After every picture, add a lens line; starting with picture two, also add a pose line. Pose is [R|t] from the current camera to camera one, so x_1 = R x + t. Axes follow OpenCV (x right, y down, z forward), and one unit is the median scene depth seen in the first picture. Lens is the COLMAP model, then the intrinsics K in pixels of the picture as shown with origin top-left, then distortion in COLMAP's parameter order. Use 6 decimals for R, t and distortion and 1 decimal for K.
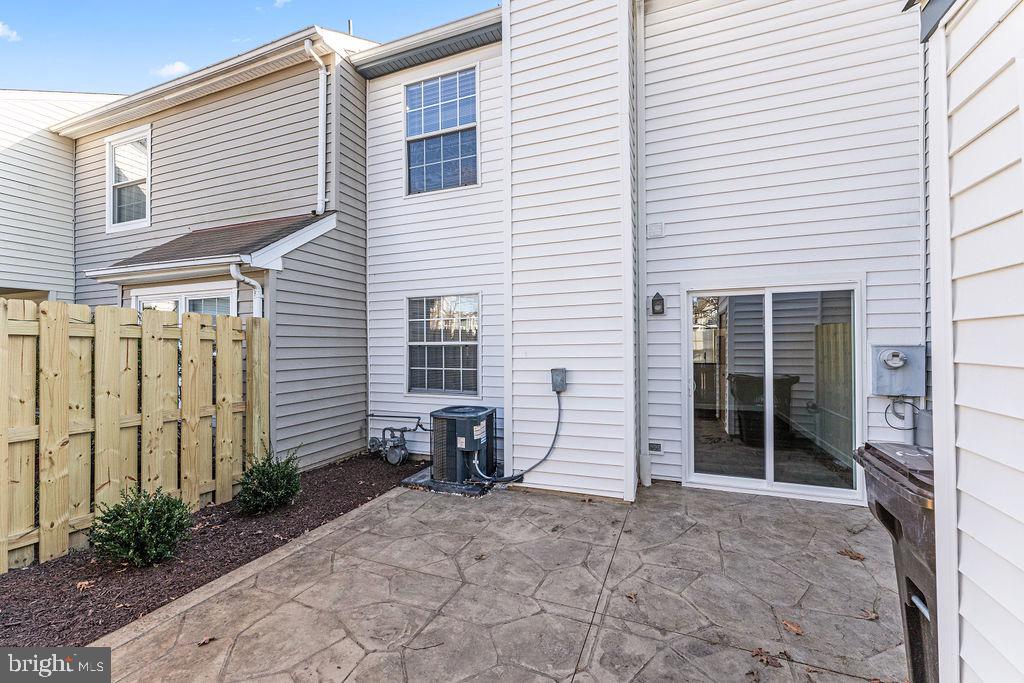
lens RADIAL K [[423.0, 0, 509.7], [0, 423.0, 340.1], [0, 0, 1]] dist [0.003122, -0.001525]
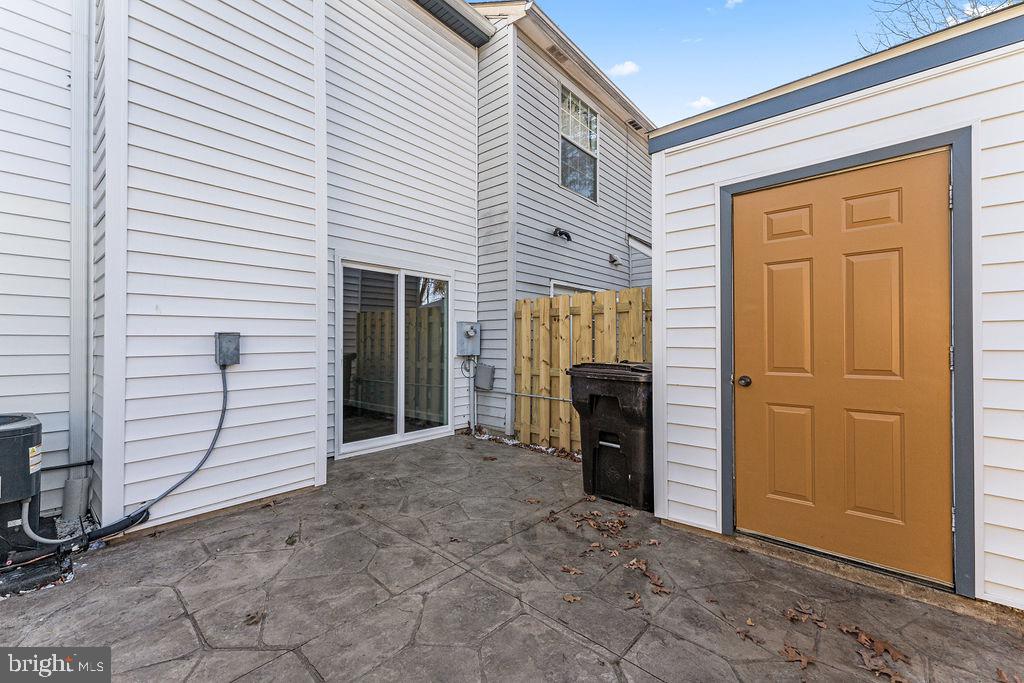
lens RADIAL K [[423.0, 0, 508.8], [0, 423.0, 343.0], [0, 0, 1]] dist [0.003122, -0.001525]
pose [[0.315304, 0.011413, 0.948922, -0.416405], [-0.018321, 0.999815, -0.005938, 0.083468], [-0.948814, -0.015513, 0.315454, 0.353438]]
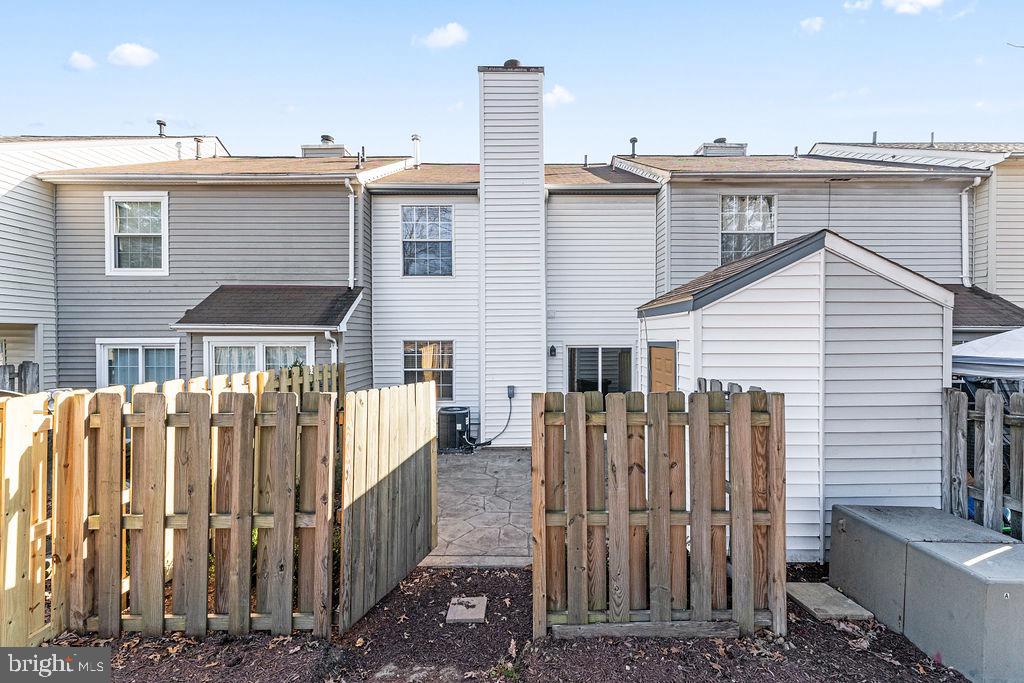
lens RADIAL K [[423.0, 0, 513.3], [0, 423.0, 337.2], [0, 0, 1]] dist [0.003122, -0.001525]
pose [[0.929281, 0.002464, 0.369366, -0.570874], [-0.008330, 0.999863, 0.014286, -0.178767], [-0.369280, -0.016352, 0.929174, -0.804555]]
